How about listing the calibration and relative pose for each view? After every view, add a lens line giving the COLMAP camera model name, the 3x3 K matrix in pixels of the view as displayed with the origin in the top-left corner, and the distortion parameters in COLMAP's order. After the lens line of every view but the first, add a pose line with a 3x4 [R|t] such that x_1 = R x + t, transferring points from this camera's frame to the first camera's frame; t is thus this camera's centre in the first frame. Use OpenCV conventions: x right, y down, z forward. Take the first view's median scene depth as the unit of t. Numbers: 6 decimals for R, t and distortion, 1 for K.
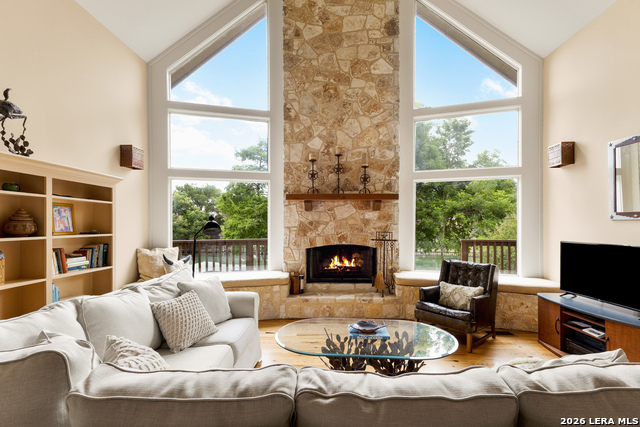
lens RADIAL K [[297.5, 0, 321.3], [0, 297.5, 223.6], [0, 0, 1]] dist [0.010069, 0.000318]
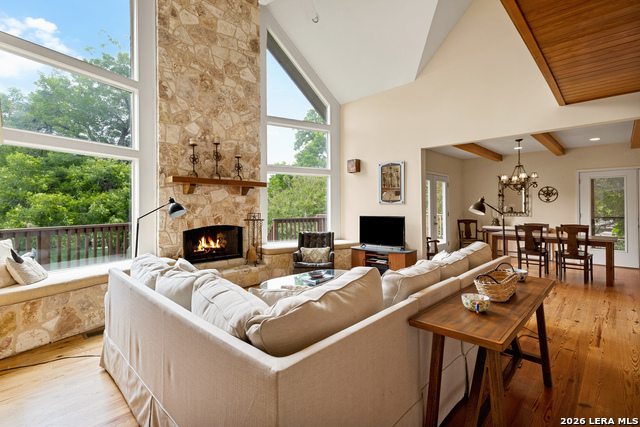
lens RADIAL K [[297.5, 0, 314.4], [0, 297.5, 204.8], [0, 0, 1]] dist [0.010069, 0.000318]
pose [[0.689716, 0.002009, 0.724077, -0.476262], [0.003717, 0.999973, -0.006315, 0.002473], [-0.724070, 0.007047, 0.689690, -0.011228]]
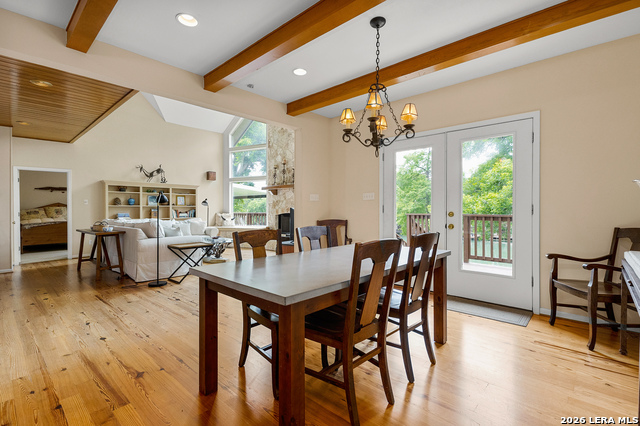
lens RADIAL K [[297.5, 0, 317.7], [0, 297.5, 211.0], [0, 0, 1]] dist [0.010069, 0.000318]
pose [[0.748192, 0.002570, -0.663477, 1.393219], [0.003233, 0.999966, 0.007520, 0.044235], [0.663474, -0.007771, 0.748159, -0.223782]]
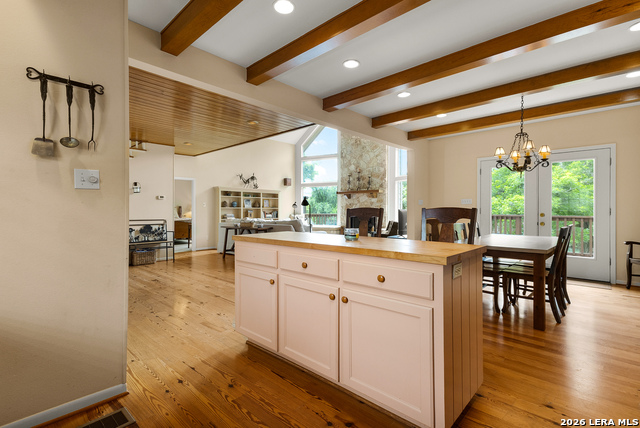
lens RADIAL K [[297.5, 0, 319.1], [0, 297.5, 210.0], [0, 0, 1]] dist [0.010069, 0.000318]
pose [[0.744142, -0.001619, -0.668019, 1.252626], [0.003147, 0.999994, 0.001083, 0.038261], [0.668014, -0.002908, 0.744143, -0.774464]]
